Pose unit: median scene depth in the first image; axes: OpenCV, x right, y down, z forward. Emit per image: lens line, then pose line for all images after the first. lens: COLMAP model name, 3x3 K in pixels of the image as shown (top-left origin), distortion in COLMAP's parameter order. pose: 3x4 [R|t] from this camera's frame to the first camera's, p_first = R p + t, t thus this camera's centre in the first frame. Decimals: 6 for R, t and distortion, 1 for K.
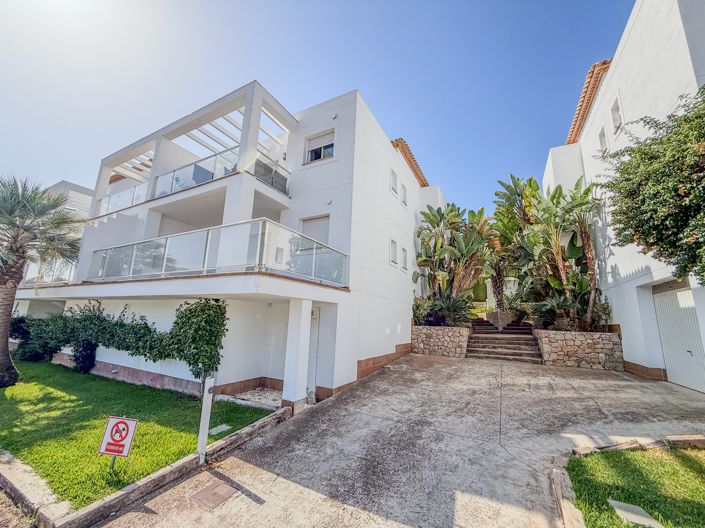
lens RADIAL K [[281.9, 0, 352.2], [0, 281.9, 264.8], [0, 0, 1]] dist [-0.001614, 0.000355]
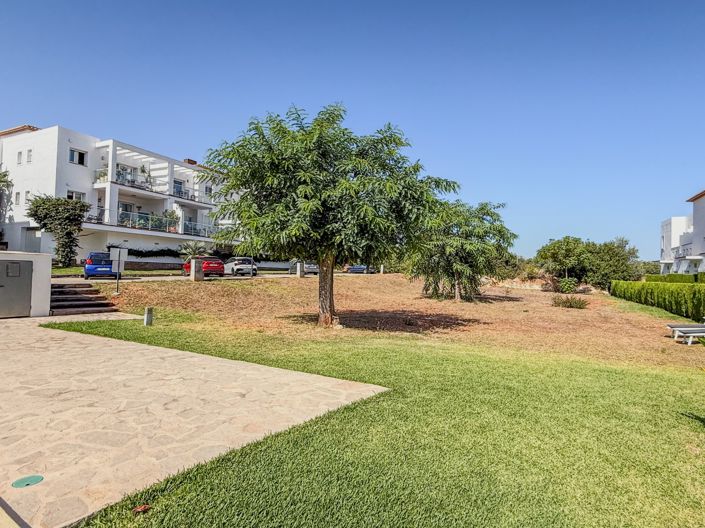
lens RADIAL K [[390.5, 0, 352.7], [0, 390.5, 263.2], [0, 0, 1]] dist [0.000386, 0.000085]
pose [[-0.031342, -0.013476, 0.999418, -2.466635], [-0.224967, 0.974347, 0.006083, -0.283520], [-0.973862, -0.224645, -0.033570, -1.757635]]
